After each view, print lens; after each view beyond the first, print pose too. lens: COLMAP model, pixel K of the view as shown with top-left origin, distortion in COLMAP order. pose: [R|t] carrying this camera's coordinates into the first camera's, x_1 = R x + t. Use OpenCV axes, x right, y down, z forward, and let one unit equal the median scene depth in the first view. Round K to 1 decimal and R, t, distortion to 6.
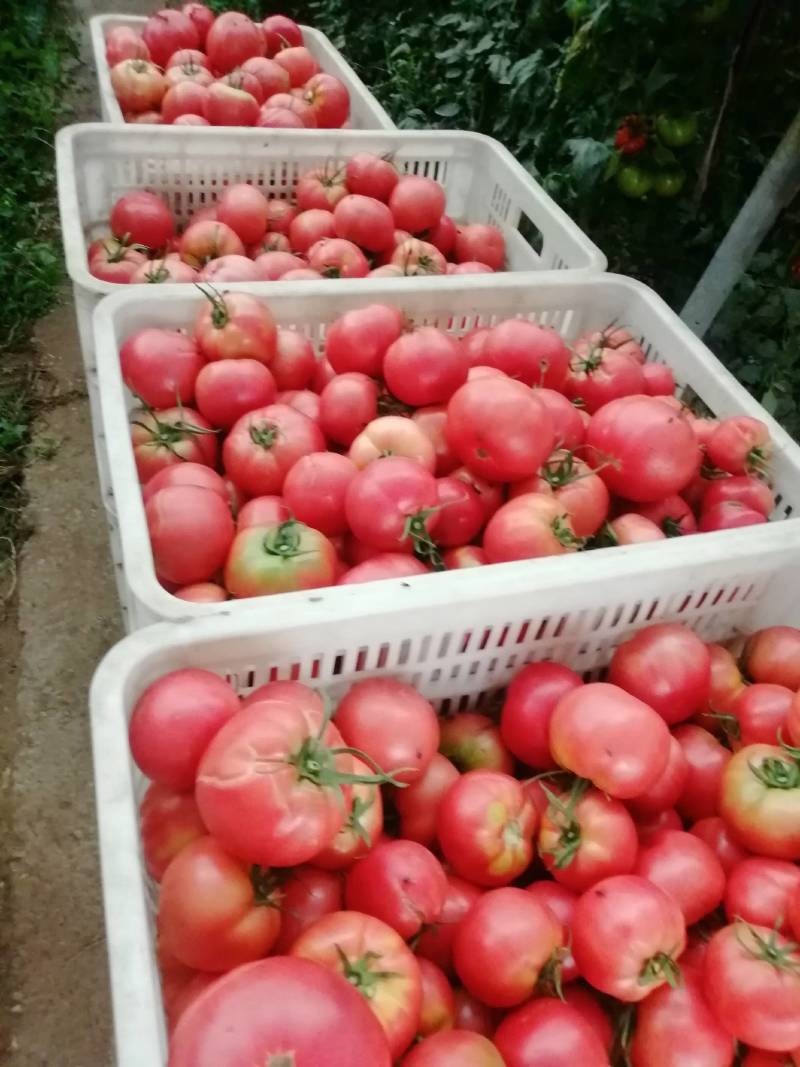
lens RADIAL K [[870.5, 0, 400.0], [0, 870.5, 533.5], [0, 0, 1]] dist [0.001969, 0.001899]
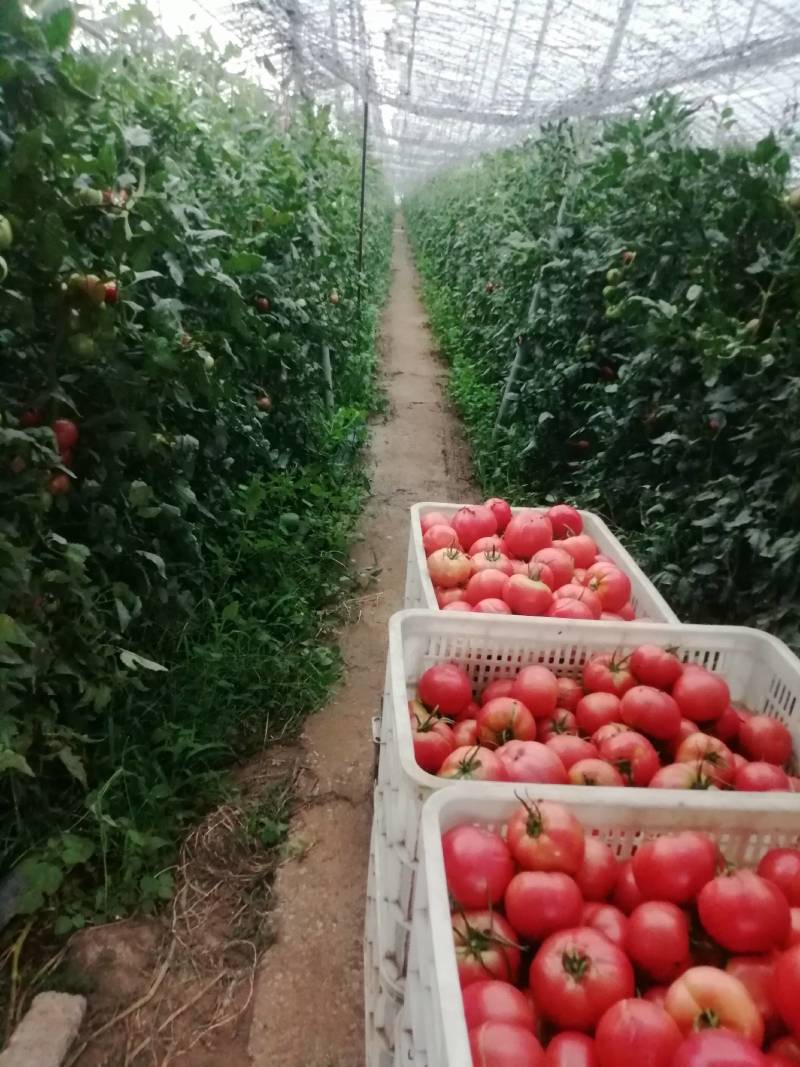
lens RADIAL K [[855.5, 0, 400.0], [0, 855.5, 533.5], [0, 0, 1]] dist [0.067890, -0.133132]
pose [[0.964971, 0.038163, -0.259568, -0.066760], [-0.143688, 0.904666, -0.401165, -0.080145], [0.219513, 0.424409, 0.878460, -0.082488]]
